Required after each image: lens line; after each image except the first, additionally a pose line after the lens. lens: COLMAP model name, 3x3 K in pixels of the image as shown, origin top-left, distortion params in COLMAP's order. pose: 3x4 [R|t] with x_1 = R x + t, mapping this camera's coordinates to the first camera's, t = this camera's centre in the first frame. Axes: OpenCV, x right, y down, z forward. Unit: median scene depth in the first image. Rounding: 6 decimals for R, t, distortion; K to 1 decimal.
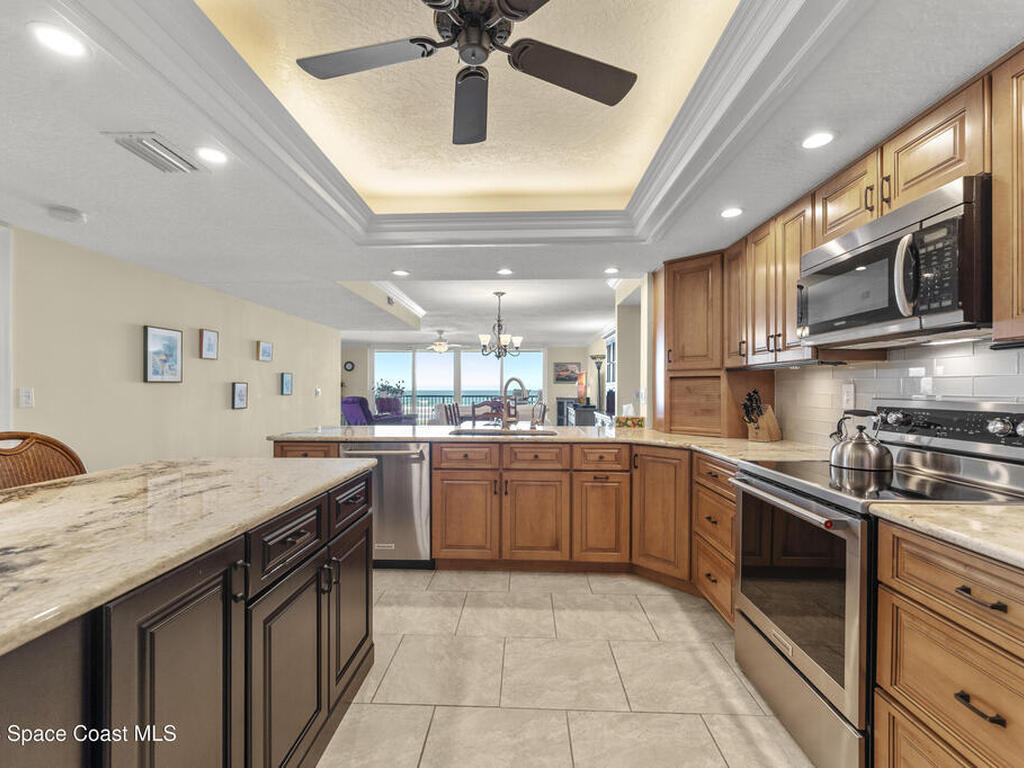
lens RADIAL K [[463.8, 0, 513.6], [0, 463.8, 387.9], [0, 0, 1]] dist [-0.002008, -0.000394]
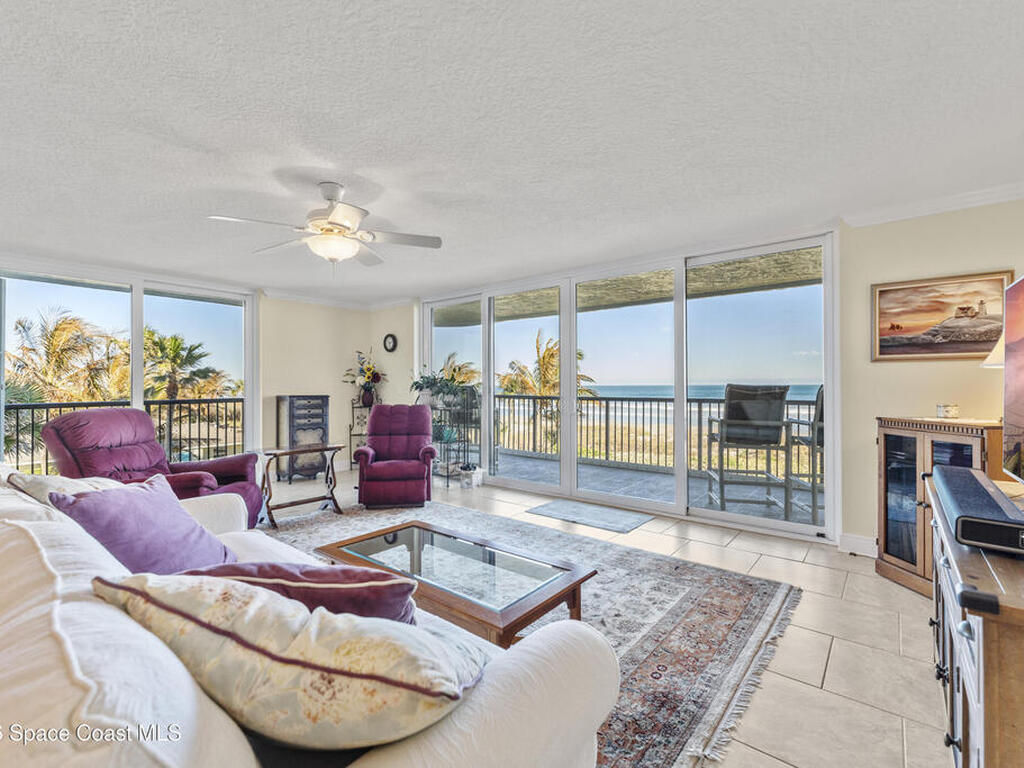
lens RADIAL K [[463.8, 0, 513.8], [0, 463.8, 382.5], [0, 0, 1]] dist [-0.002008, -0.000394]
pose [[0.792267, -0.006723, -0.610137, 0.118289], [0.005740, 0.999977, -0.003564, 0.002792], [0.610147, -0.000679, 0.792288, 0.909120]]
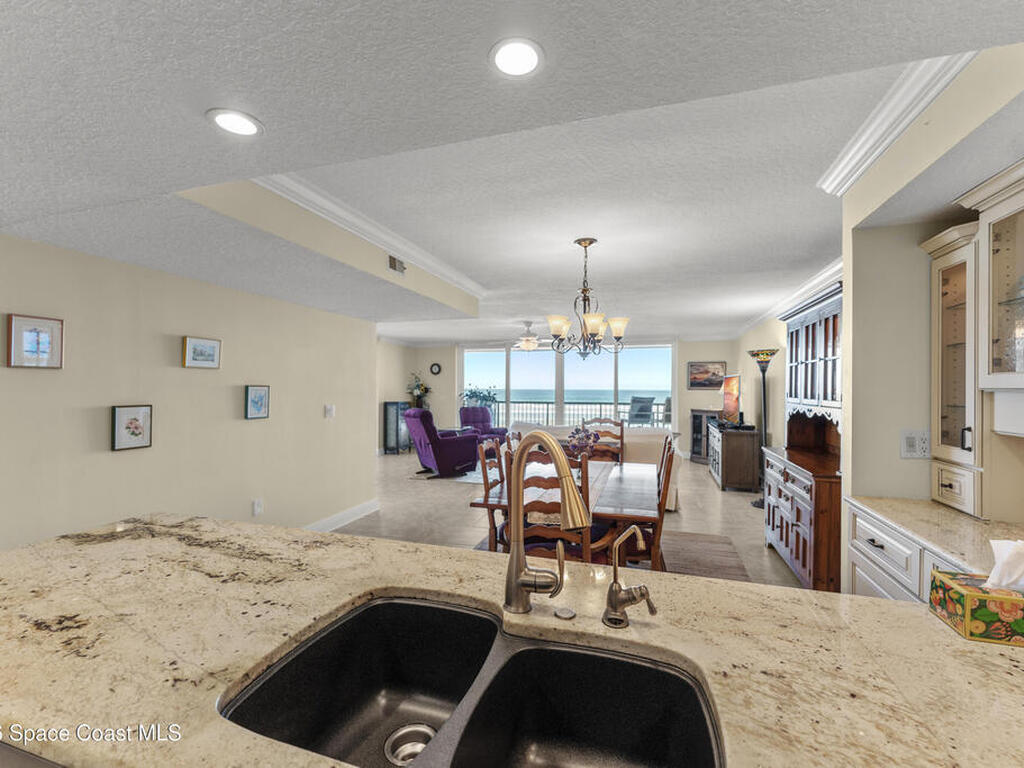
lens RADIAL K [[463.8, 0, 508.0], [0, 463.8, 387.5], [0, 0, 1]] dist [-0.002008, -0.000394]
pose [[0.960920, 0.002481, -0.276816, 0.021900], [-0.002205, 0.999997, 0.001310, -0.018068], [0.276818, -0.000648, 0.960922, 0.279032]]
